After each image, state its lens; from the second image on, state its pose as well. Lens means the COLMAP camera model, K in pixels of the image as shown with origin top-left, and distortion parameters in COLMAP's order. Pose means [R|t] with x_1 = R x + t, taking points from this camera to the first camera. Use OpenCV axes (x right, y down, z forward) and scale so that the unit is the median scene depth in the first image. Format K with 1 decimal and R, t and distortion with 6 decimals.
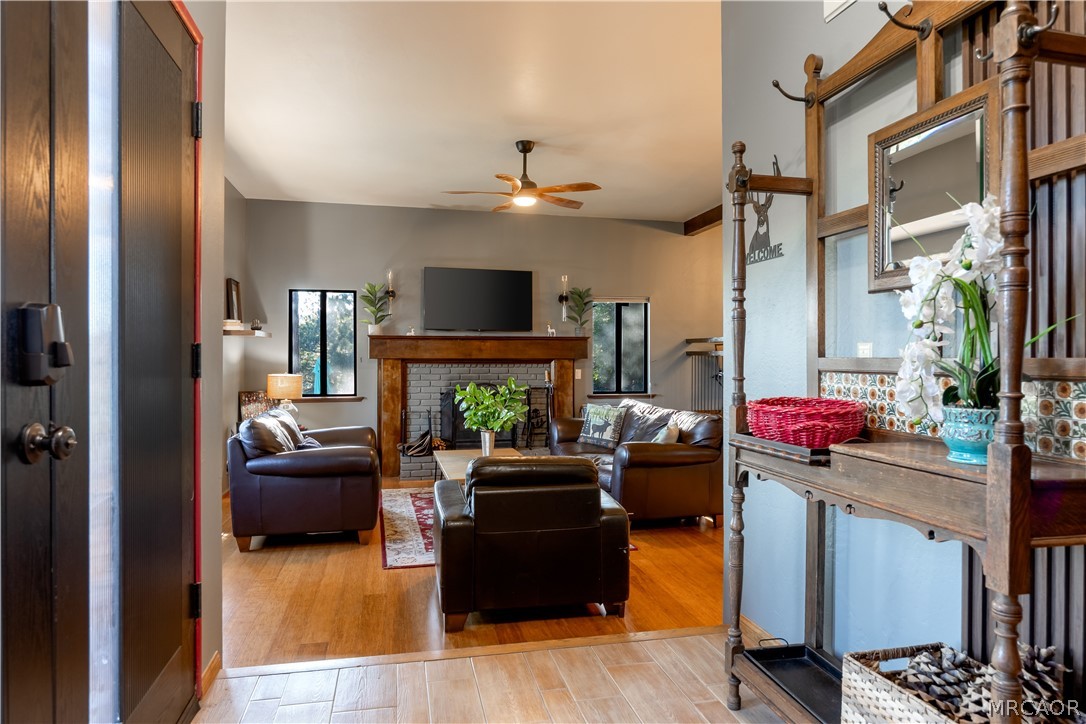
lens RADIAL K [[676.8, 0, 551.6], [0, 676.8, 364.2], [0, 0, 1]] dist [-0.009577, -0.000155]
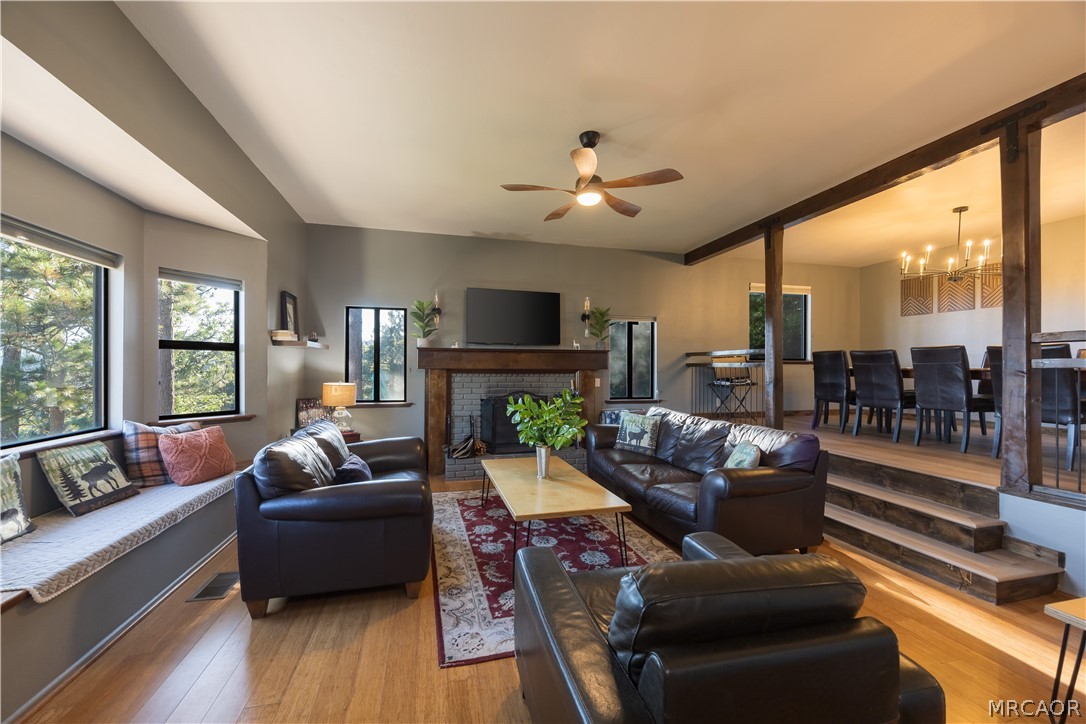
lens RADIAL K [[428.4, 0, 531.3], [0, 428.4, 368.5], [0, 0, 1]] dist [0.003803, 0.000175]
pose [[0.999991, 0.004072, 0.000828, -0.087512], [-0.004066, 0.999964, -0.007416, -0.004239], [-0.000858, 0.007412, 0.999972, 0.308719]]
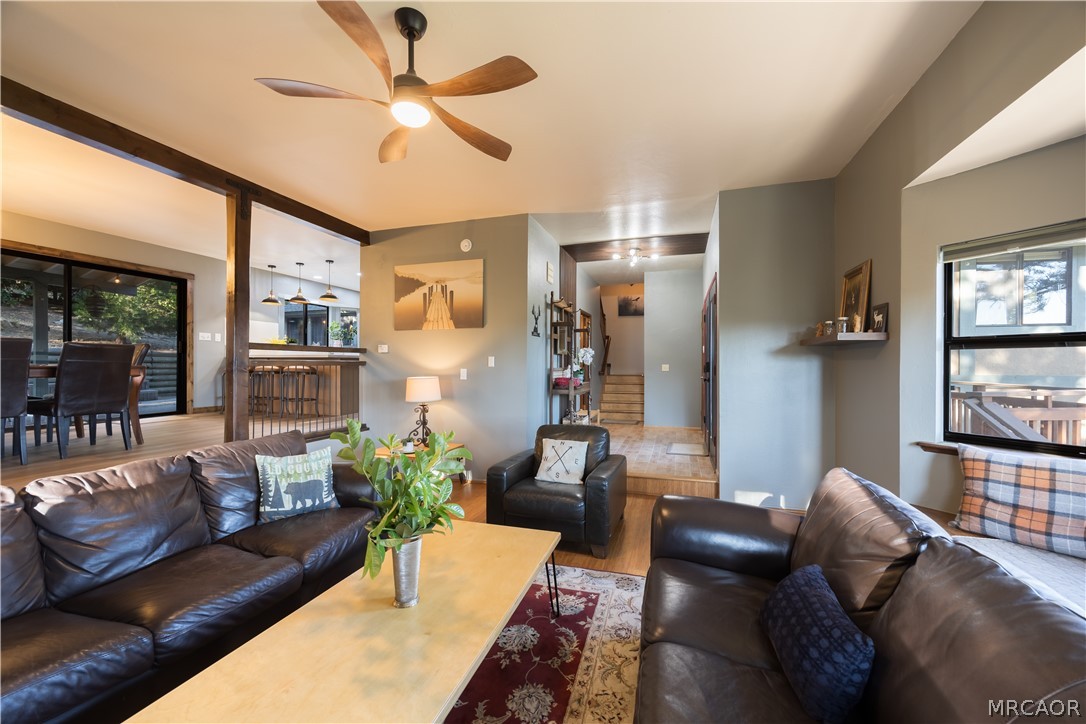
lens RADIAL K [[428.4, 0, 548.1], [0, 428.4, 360.3], [0, 0, 1]] dist [0.003803, 0.000175]
pose [[-0.864016, -0.002123, 0.503460, -0.250698], [-0.003406, 0.999993, -0.001628, -0.016265], [-0.503453, -0.003121, -0.864017, 0.931962]]
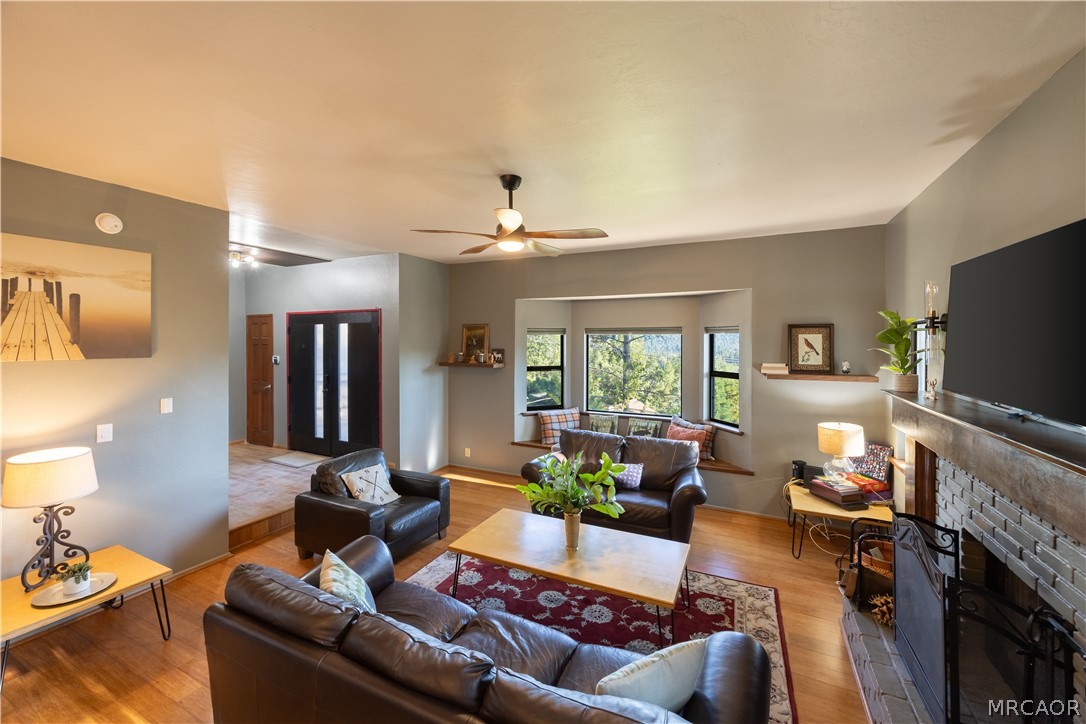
lens RADIAL K [[428.4, 0, 551.8], [0, 428.4, 352.4], [0, 0, 1]] dist [0.003803, 0.000175]
pose [[-0.622926, 0.016940, -0.782097, 0.256277], [-0.007987, 0.999576, 0.028011, -0.087656], [0.782240, 0.023695, -0.622527, 1.010337]]
